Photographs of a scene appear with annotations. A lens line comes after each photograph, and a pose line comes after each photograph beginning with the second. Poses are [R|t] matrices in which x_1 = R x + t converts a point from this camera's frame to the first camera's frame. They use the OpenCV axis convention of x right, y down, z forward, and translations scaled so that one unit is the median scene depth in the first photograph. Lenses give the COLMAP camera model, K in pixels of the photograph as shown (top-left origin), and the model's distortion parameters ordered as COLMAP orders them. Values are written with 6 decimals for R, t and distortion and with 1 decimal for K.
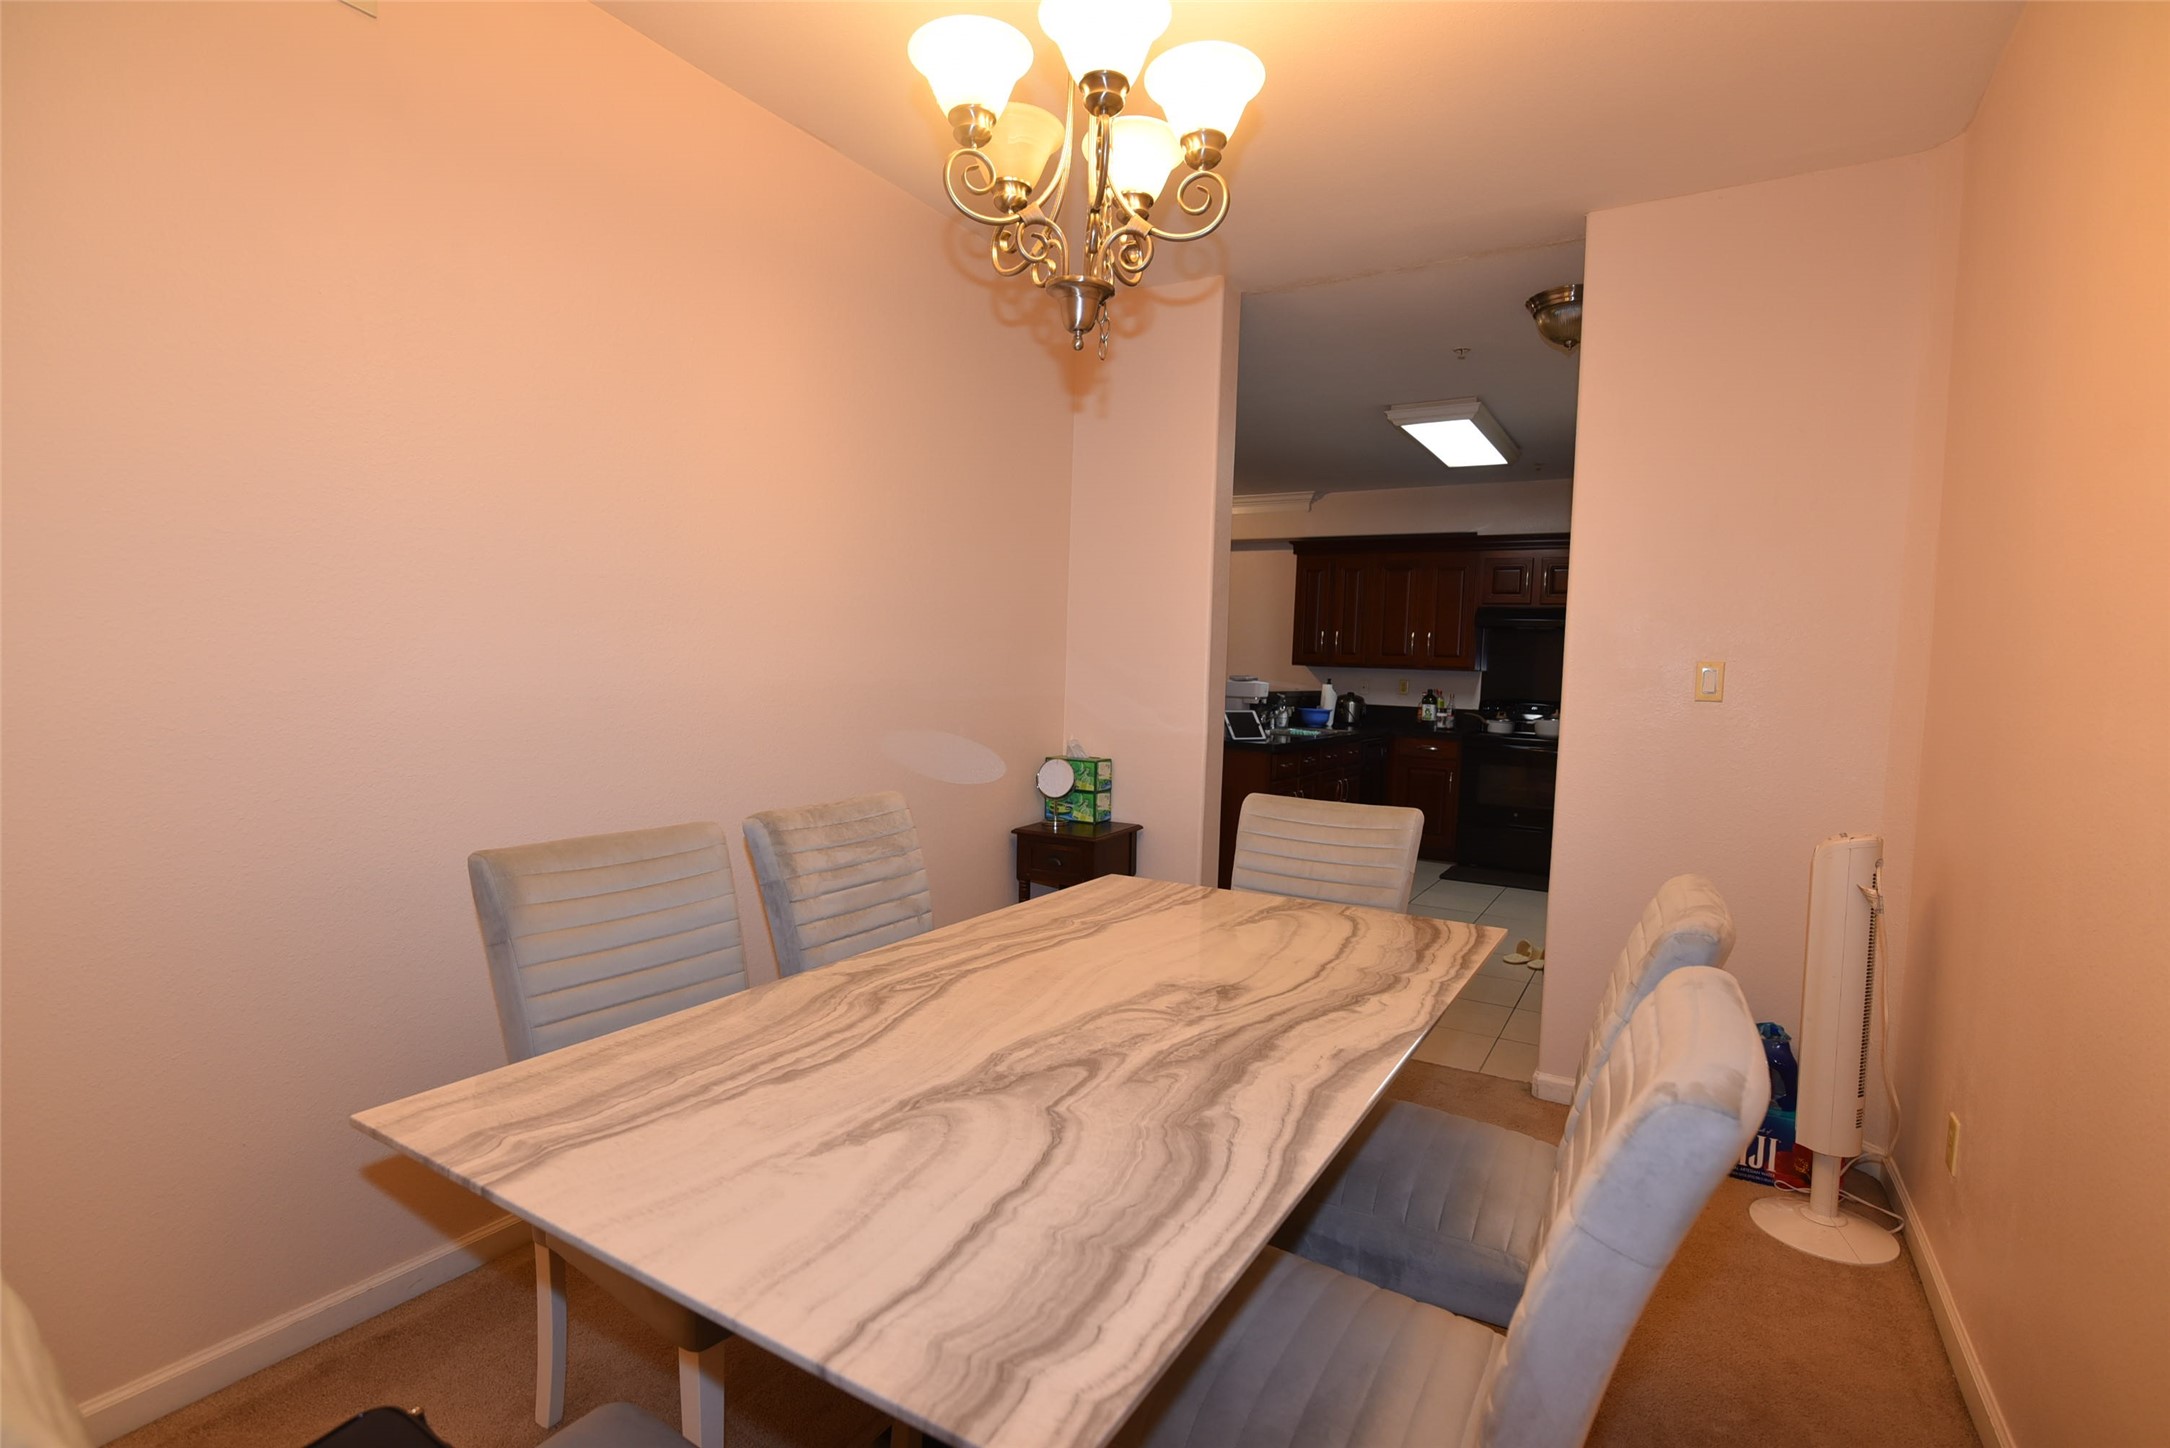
lens RADIAL K [[1027.8, 0, 1088.9], [0, 1027.8, 726.9], [0, 0, 1]] dist [-0.015322, -0.000450]
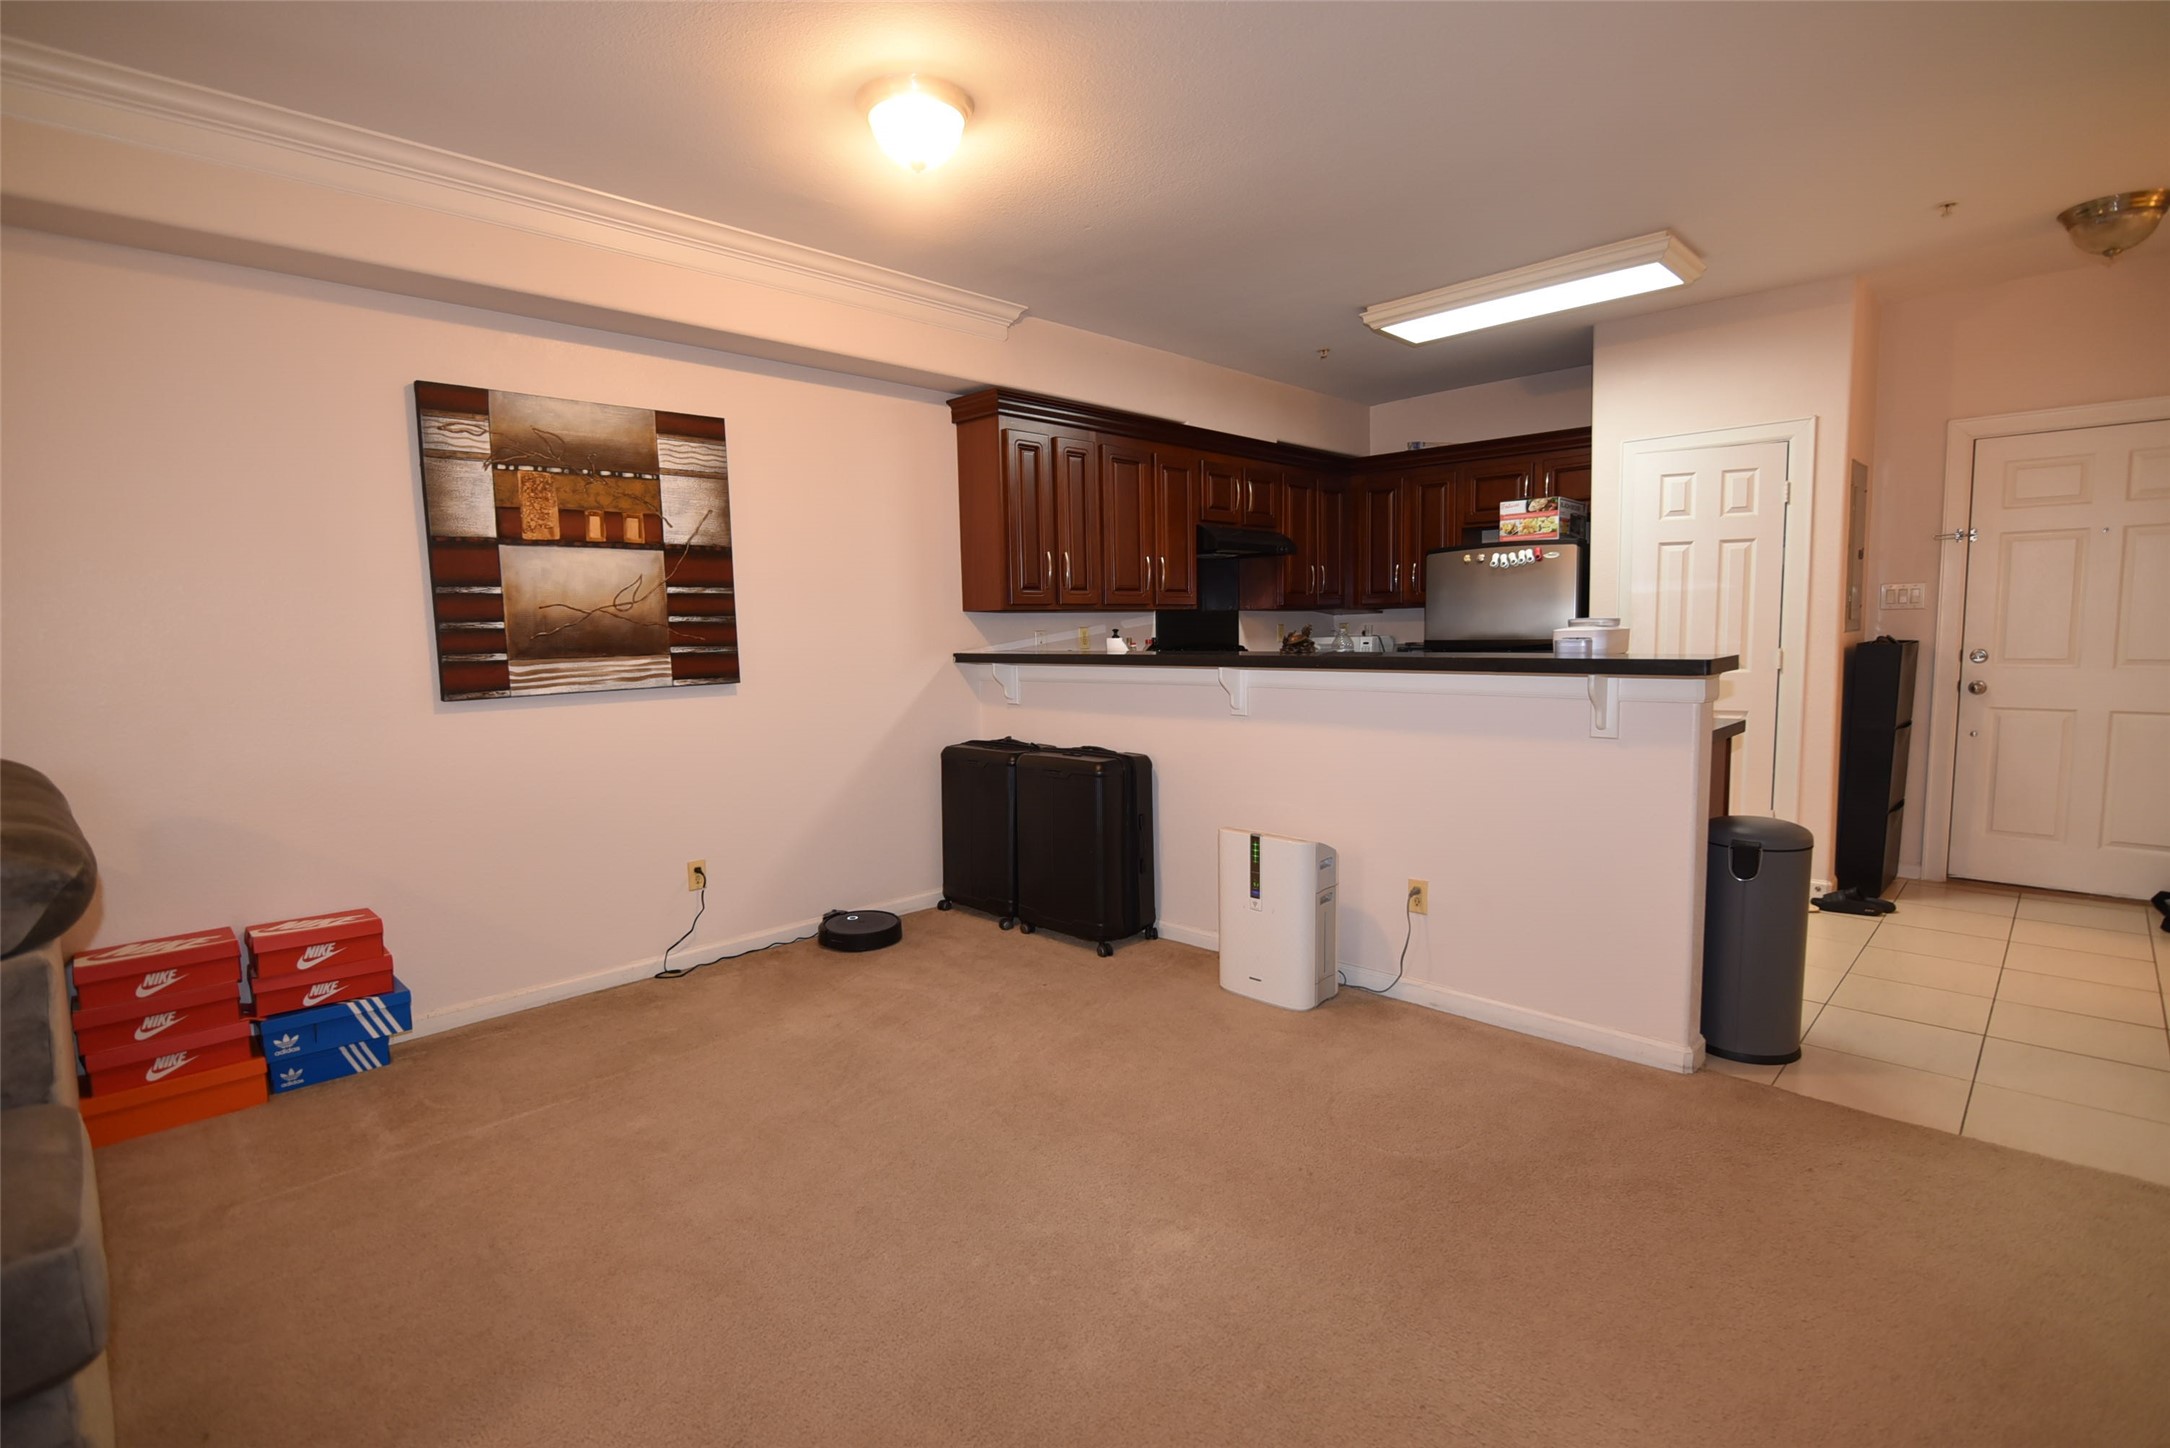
lens RADIAL K [[1027.8, 0, 1088.9], [0, 1027.8, 726.9], [0, 0, 1]] dist [-0.015322, -0.000450]
pose [[0.241189, -0.136374, 0.960849, -0.371386], [0.086462, 0.989160, 0.118688, -0.063609], [-0.966619, 0.054451, 0.250366, 0.865770]]
